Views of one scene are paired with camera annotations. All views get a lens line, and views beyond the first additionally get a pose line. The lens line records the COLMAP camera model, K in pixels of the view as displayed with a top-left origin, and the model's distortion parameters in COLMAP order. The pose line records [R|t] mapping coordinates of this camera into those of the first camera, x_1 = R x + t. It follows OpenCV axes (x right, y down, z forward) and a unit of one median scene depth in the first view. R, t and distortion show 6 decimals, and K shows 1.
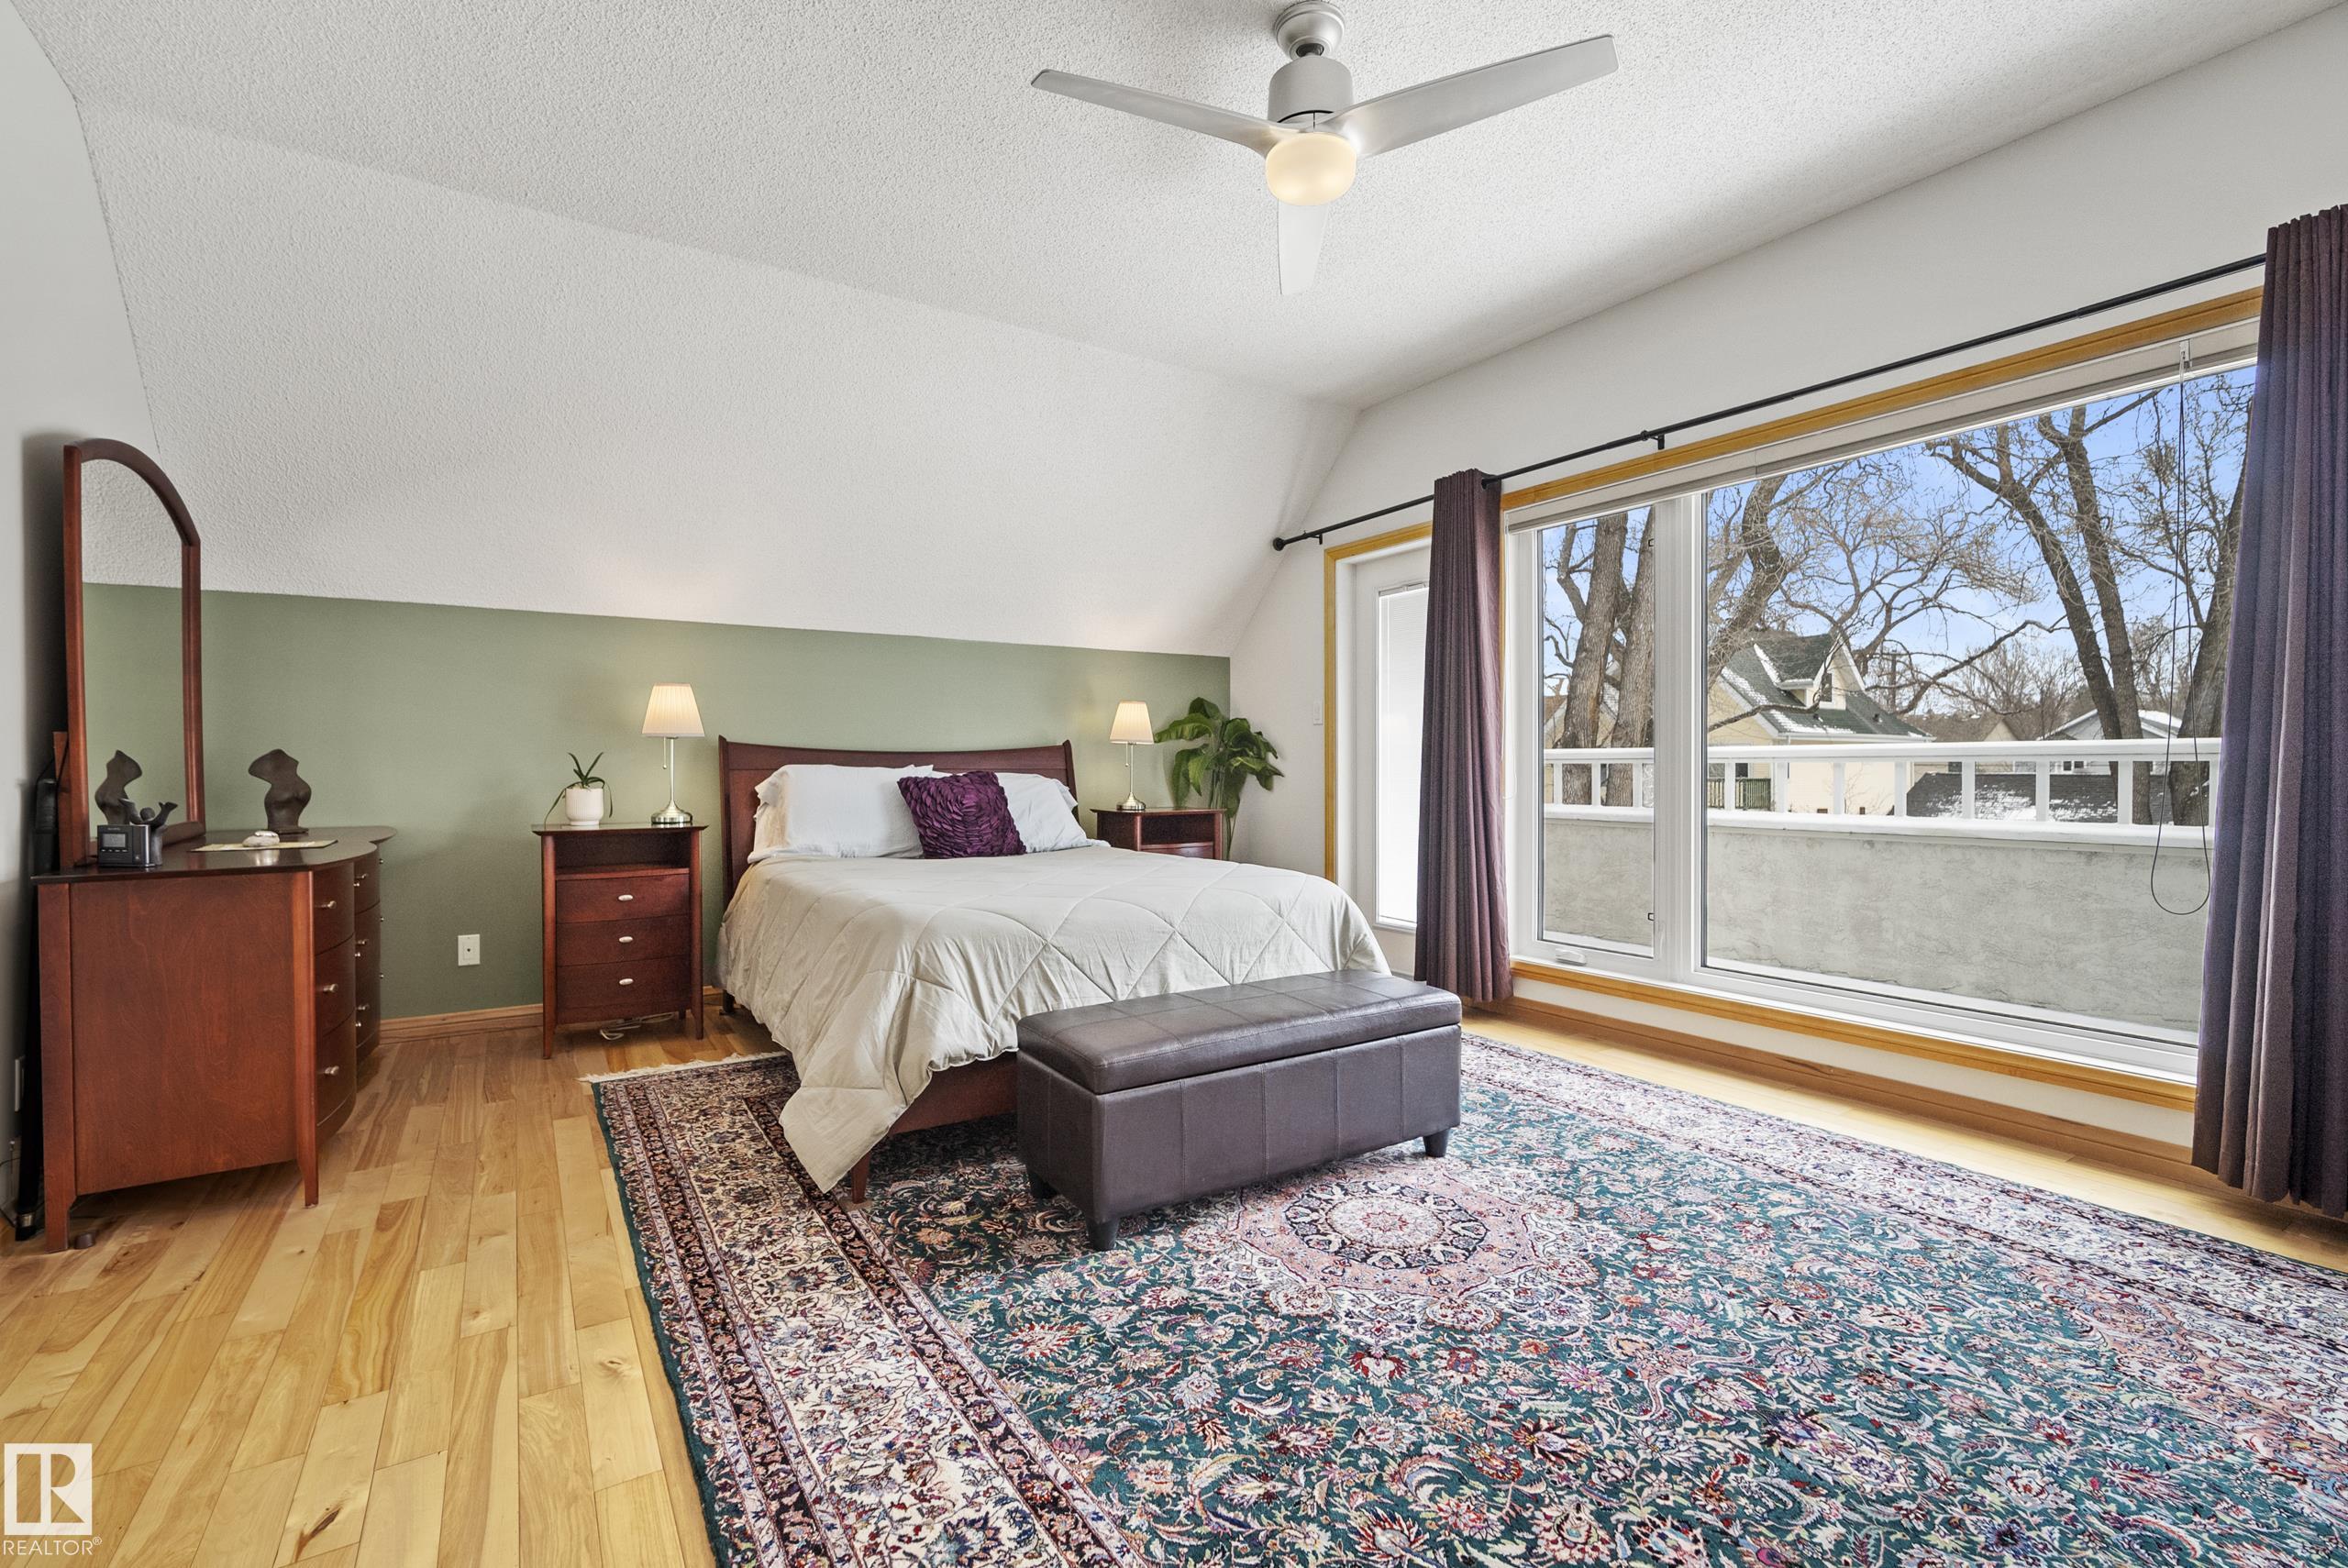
lens RADIAL K [[1043.6, 0, 1172.8], [0, 1043.6, 783.0], [0, 0, 1]] dist [-0.002622, 0.000145]
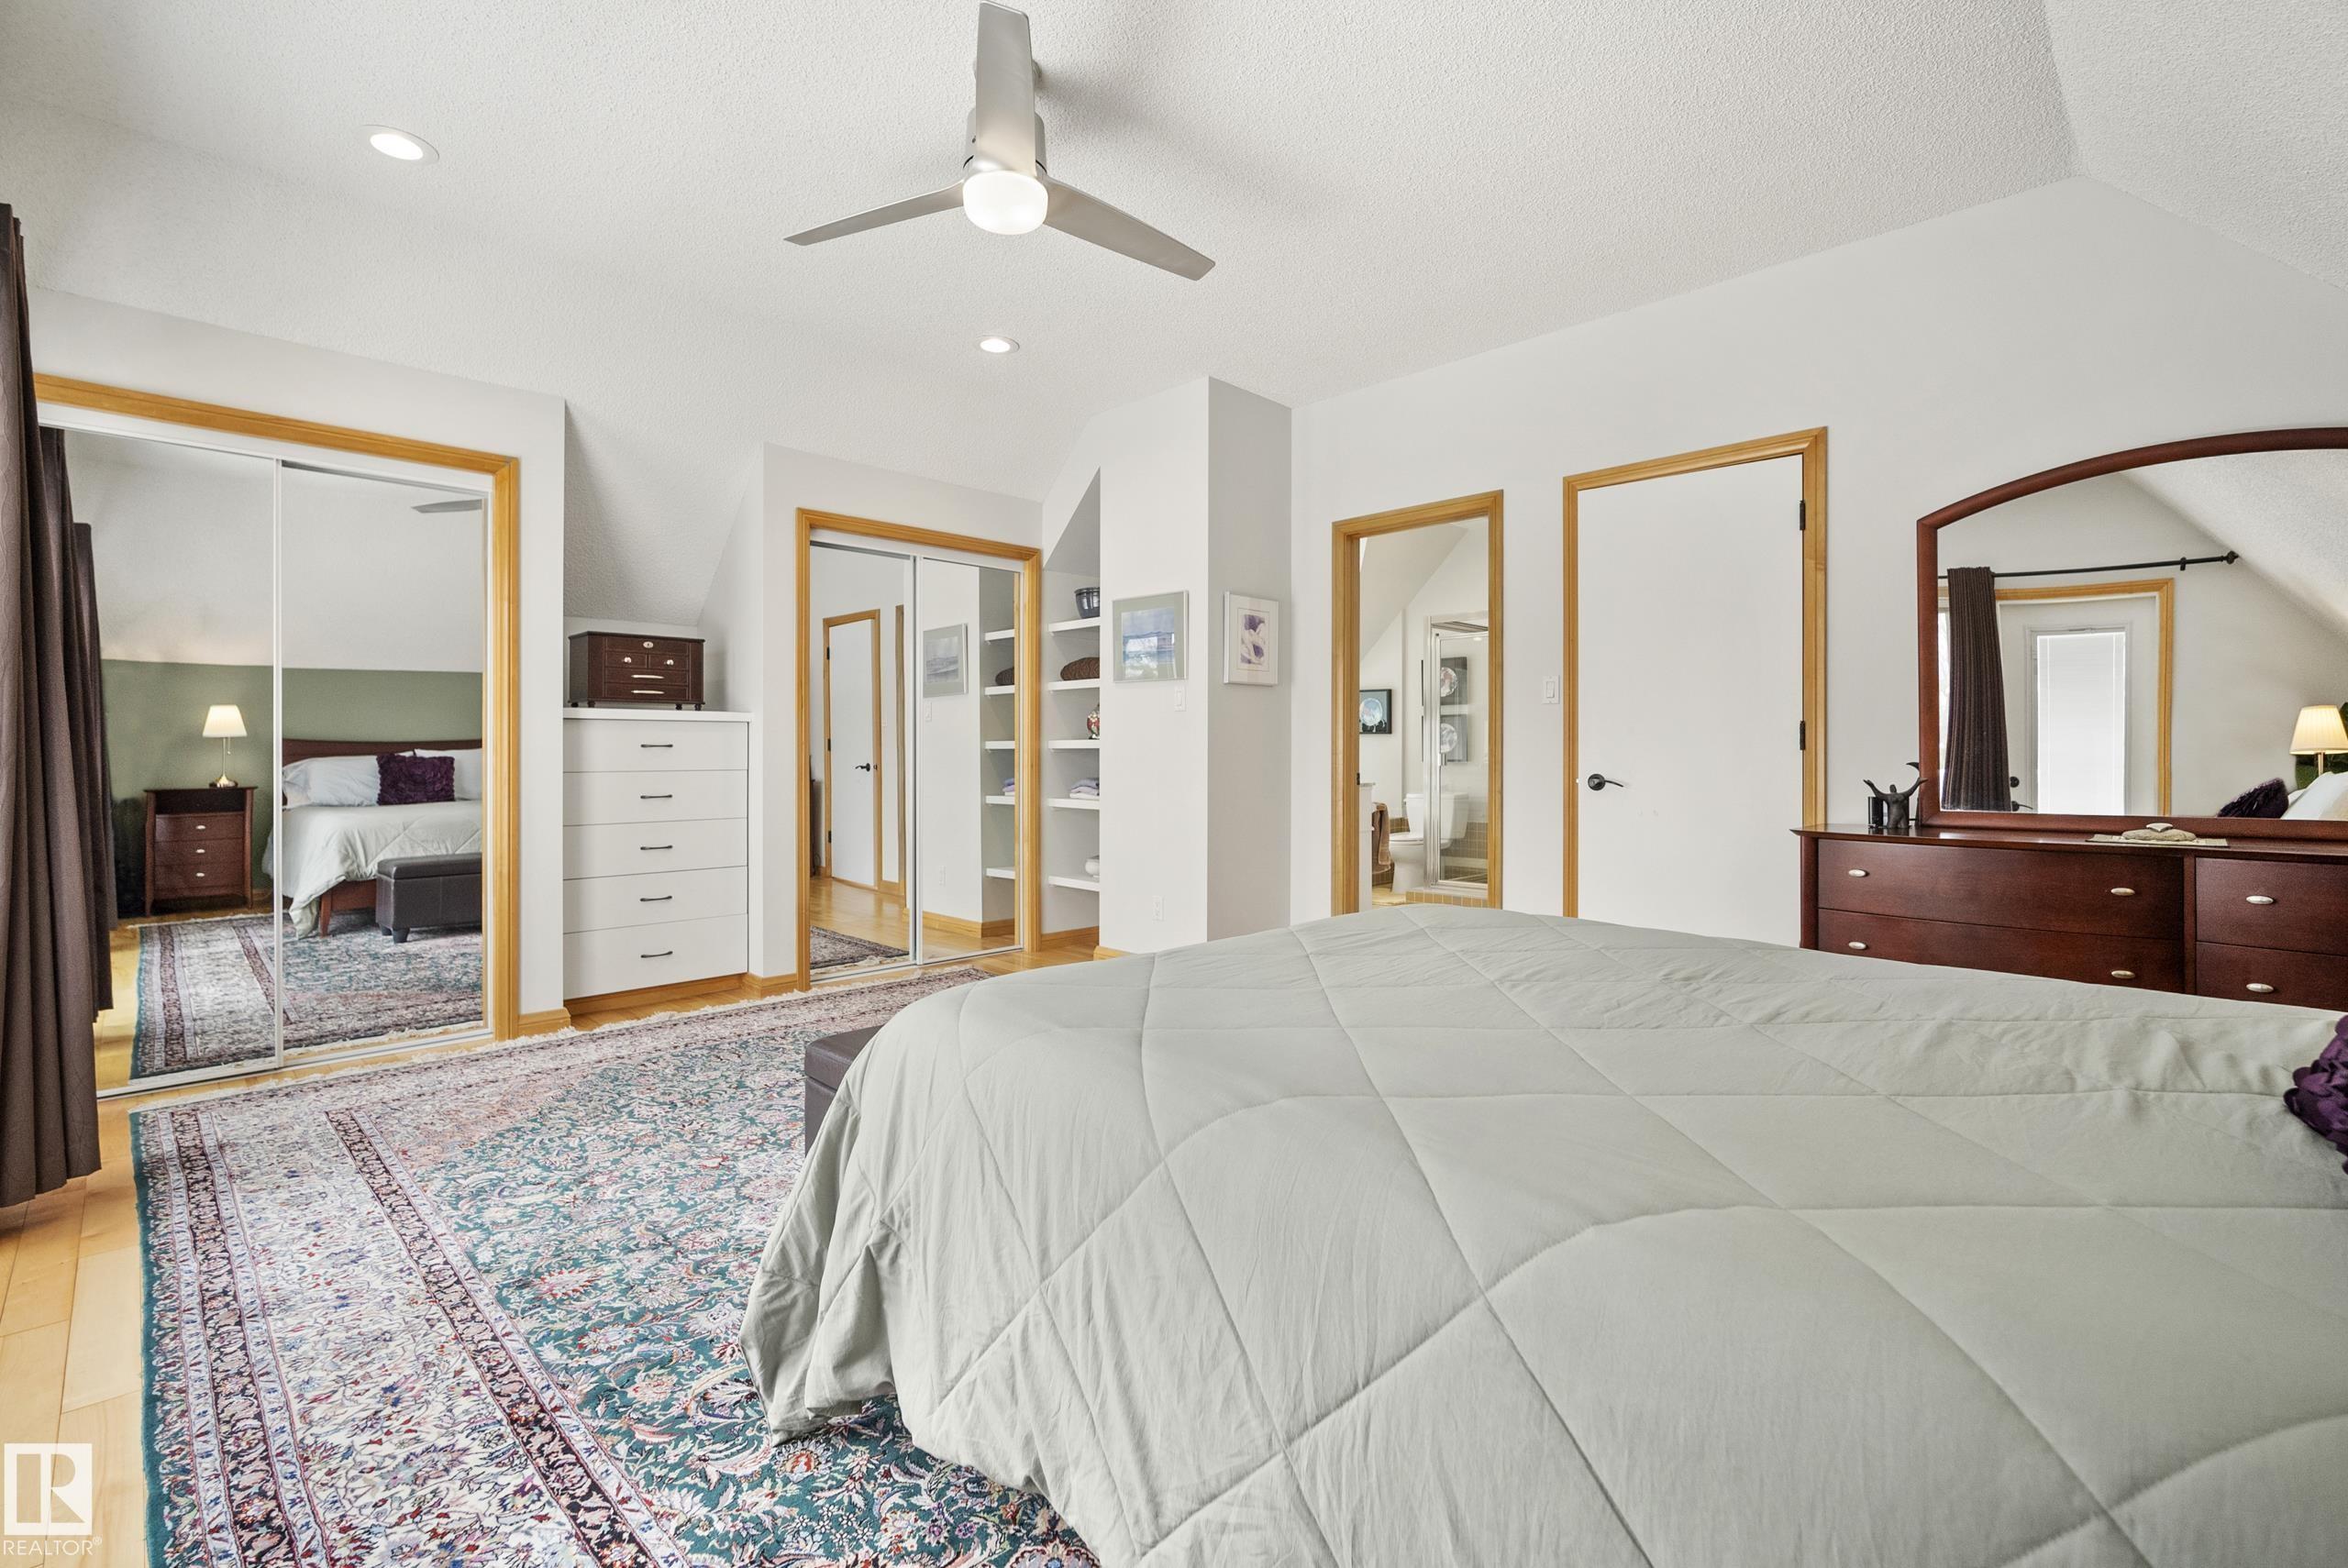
lens RADIAL K [[1043.6, 0, 1176.2], [0, 1043.6, 769.6], [0, 0, 1]] dist [-0.002622, 0.000145]
pose [[-0.975309, 0.003657, -0.220815, 0.203074], [-0.003609, 0.999465, 0.032495, -0.040933], [0.220816, 0.032490, -0.974774, 2.152439]]
